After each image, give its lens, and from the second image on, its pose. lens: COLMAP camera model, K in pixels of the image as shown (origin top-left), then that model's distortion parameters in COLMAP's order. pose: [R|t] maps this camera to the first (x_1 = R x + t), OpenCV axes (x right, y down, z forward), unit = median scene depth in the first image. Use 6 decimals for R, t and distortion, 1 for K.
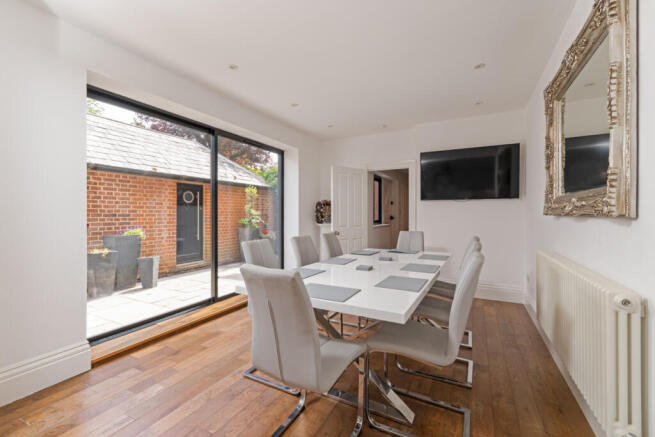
lens RADIAL K [[280.9, 0, 327.5], [0, 280.9, 214.4], [0, 0, 1]] dist [0.012571, 0.000087]
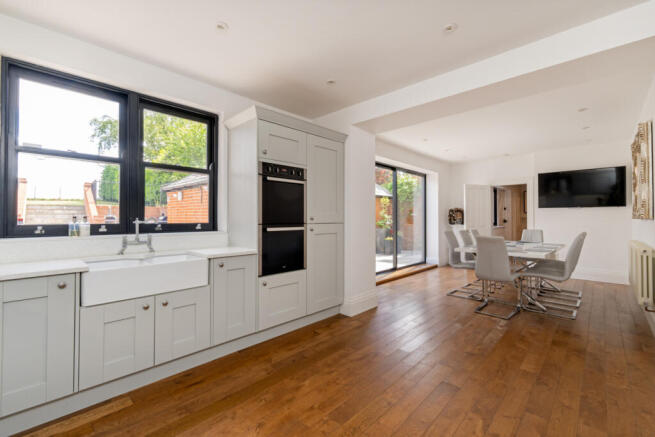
lens RADIAL K [[280.9, 0, 327.5], [0, 280.9, 214.4], [0, 0, 1]] dist [0.012571, 0.000087]
pose [[0.960319, -0.002997, -0.278889, -0.247122], [-0.000544, 0.999920, -0.012619, -0.000706], [0.278905, 0.012270, 0.960240, -0.556975]]
